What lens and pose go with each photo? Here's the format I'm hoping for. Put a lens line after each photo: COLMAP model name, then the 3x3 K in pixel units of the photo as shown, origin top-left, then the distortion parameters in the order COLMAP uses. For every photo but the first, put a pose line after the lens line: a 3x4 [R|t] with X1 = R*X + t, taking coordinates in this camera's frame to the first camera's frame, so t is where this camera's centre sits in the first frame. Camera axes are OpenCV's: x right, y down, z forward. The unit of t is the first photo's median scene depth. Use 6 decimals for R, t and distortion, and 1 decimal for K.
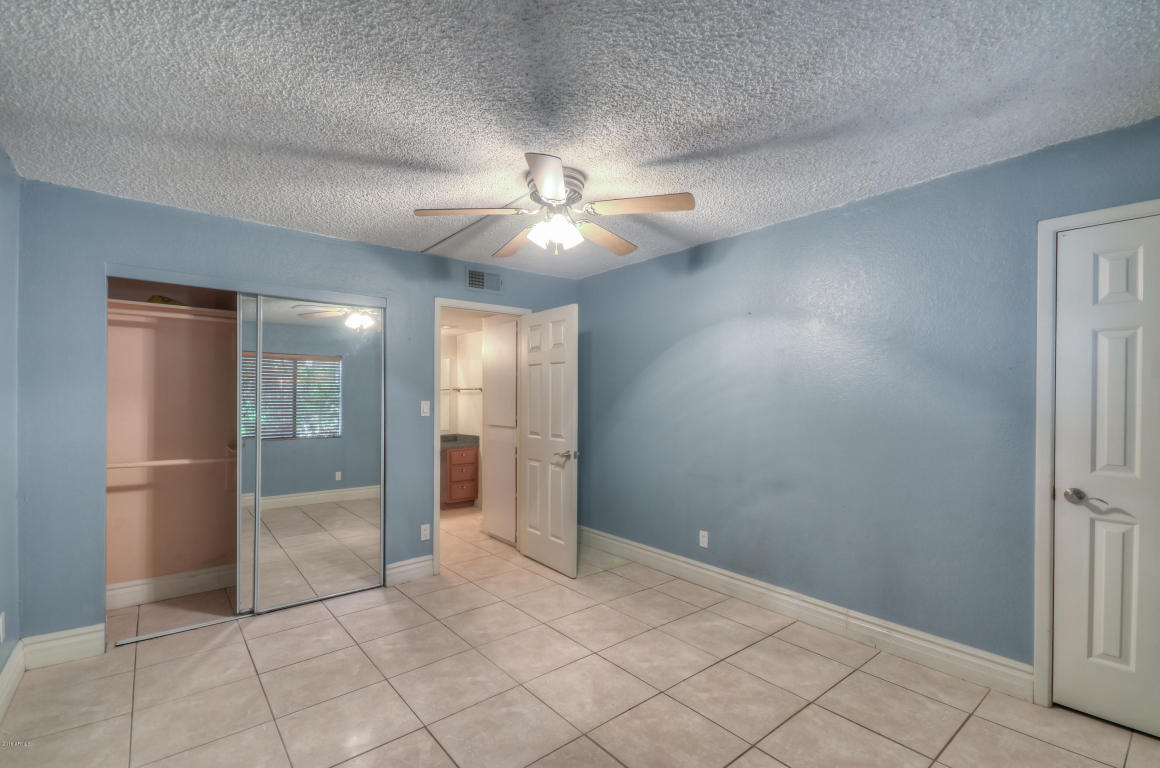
lens RADIAL K [[512.6, 0, 581.7], [0, 512.6, 395.0], [0, 0, 1]] dist [0.002673, -0.000374]
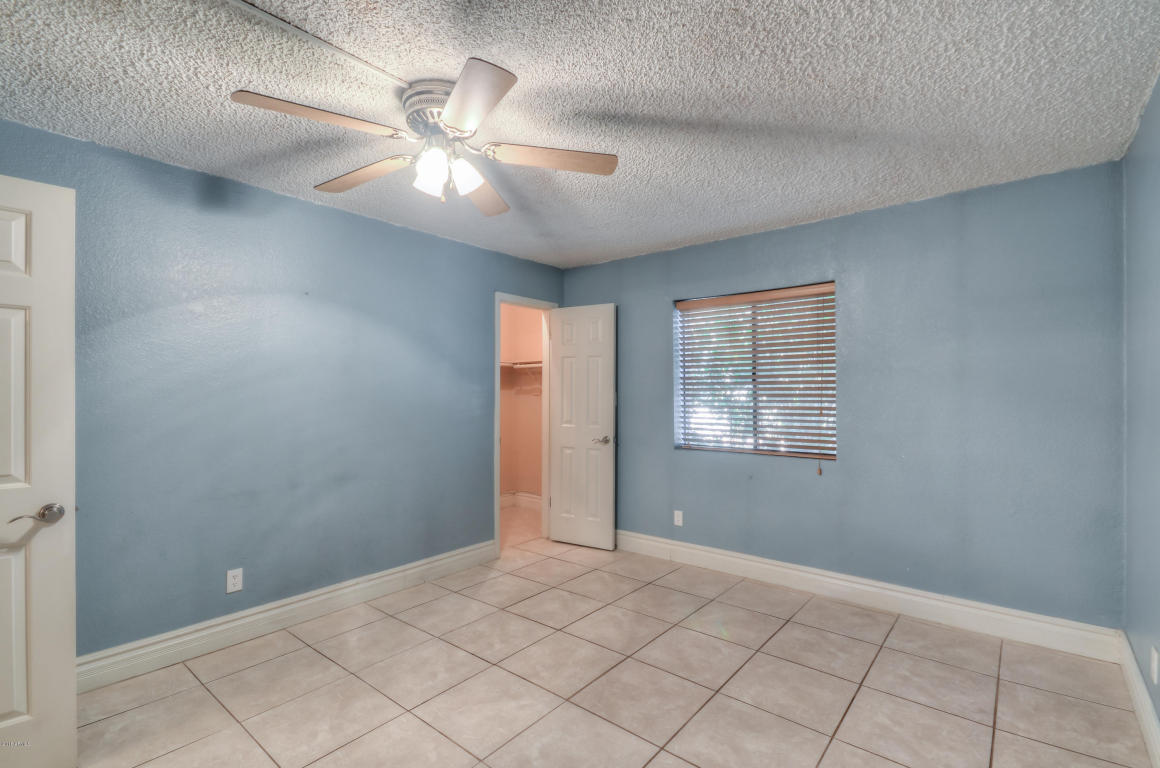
lens RADIAL K [[512.6, 0, 581.7], [0, 512.6, 395.0], [0, 0, 1]] dist [0.002673, -0.000374]
pose [[-0.185948, -0.005163, 0.982546, -0.760982], [0.000522, 0.999986, 0.005353, 0.013238], [-0.982559, 0.001508, -0.185943, 0.846280]]
